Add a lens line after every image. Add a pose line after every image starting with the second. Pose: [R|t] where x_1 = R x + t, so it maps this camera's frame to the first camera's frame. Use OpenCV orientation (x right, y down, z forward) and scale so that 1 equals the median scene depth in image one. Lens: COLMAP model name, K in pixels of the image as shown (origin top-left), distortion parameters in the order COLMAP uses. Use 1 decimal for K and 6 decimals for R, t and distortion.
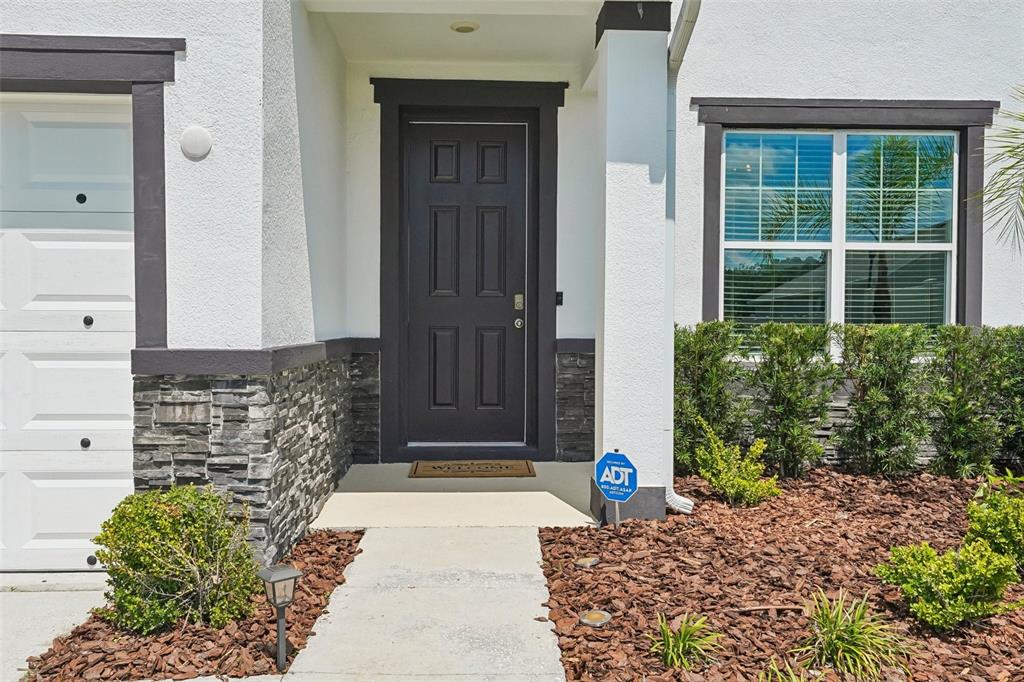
lens RADIAL K [[908.3, 0, 512.0], [0, 908.3, 341.0], [0, 0, 1]] dist [-0.005239, -0.001866]
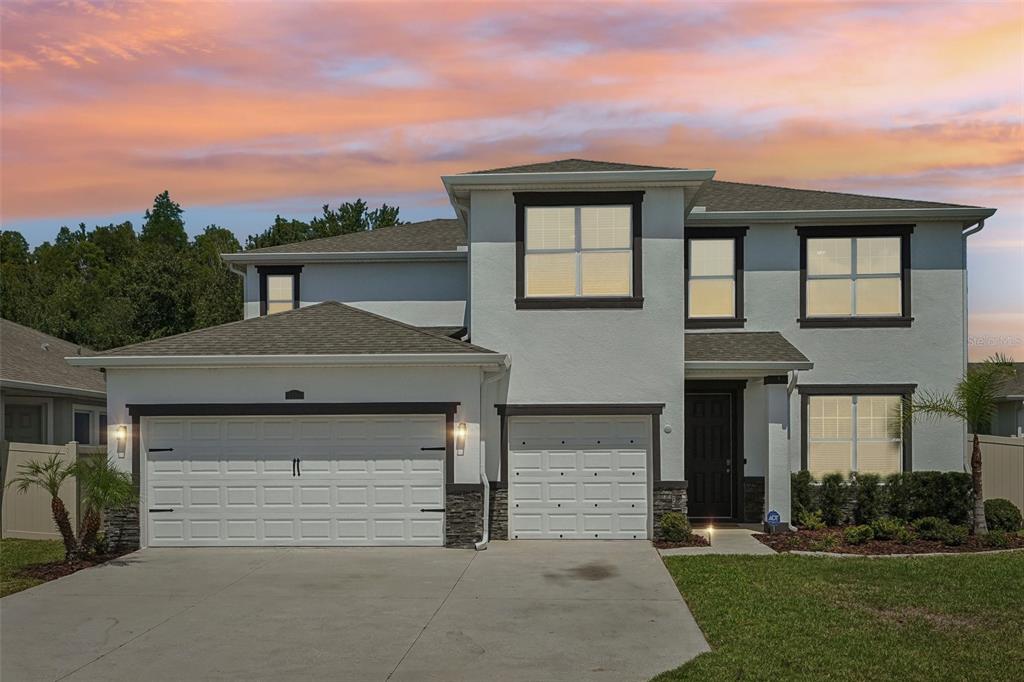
lens RADIAL K [[991.4, 0, 512.6], [0, 991.4, 447.0], [0, 0, 1]] dist [-0.000419, 0.003558]
pose [[0.995699, -0.008017, -0.092303, -0.469280], [0.005469, 0.999598, -0.027814, -0.016364], [0.092489, 0.027190, 0.995342, -2.546841]]
